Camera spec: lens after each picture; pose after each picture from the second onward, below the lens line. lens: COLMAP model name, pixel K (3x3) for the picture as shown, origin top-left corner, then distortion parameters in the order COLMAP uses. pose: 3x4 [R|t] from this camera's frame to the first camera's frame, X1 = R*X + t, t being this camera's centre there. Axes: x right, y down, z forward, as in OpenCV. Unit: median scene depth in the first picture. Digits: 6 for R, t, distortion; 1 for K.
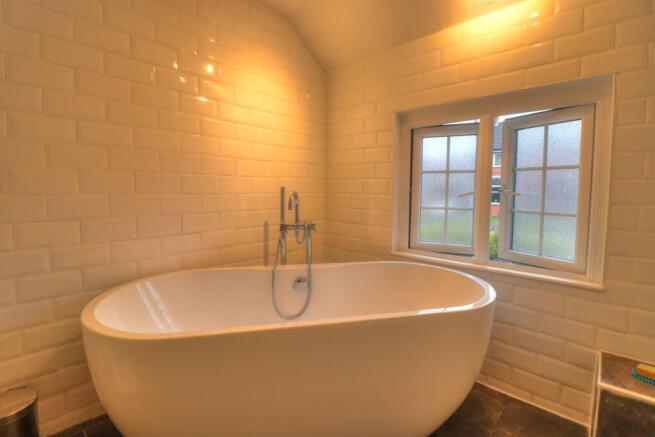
lens RADIAL K [[301.5, 0, 326.1], [0, 301.5, 209.2], [0, 0, 1]] dist [-0.000166, -0.012602]
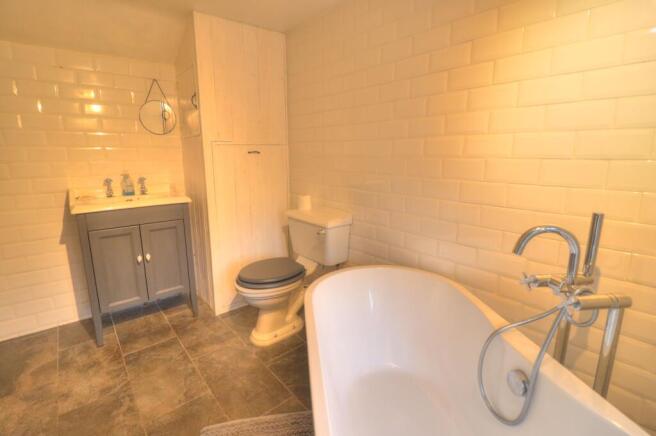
lens RADIAL K [[302.0, 0, 326.6], [0, 302.0, 208.7], [0, 0, 1]] dist [-0.000166, -0.012602]
pose [[-0.109815, 0.165998, -0.979993, 0.465088], [-0.063483, 0.982771, 0.173582, -0.155674], [0.991923, 0.081275, -0.097385, 0.638821]]
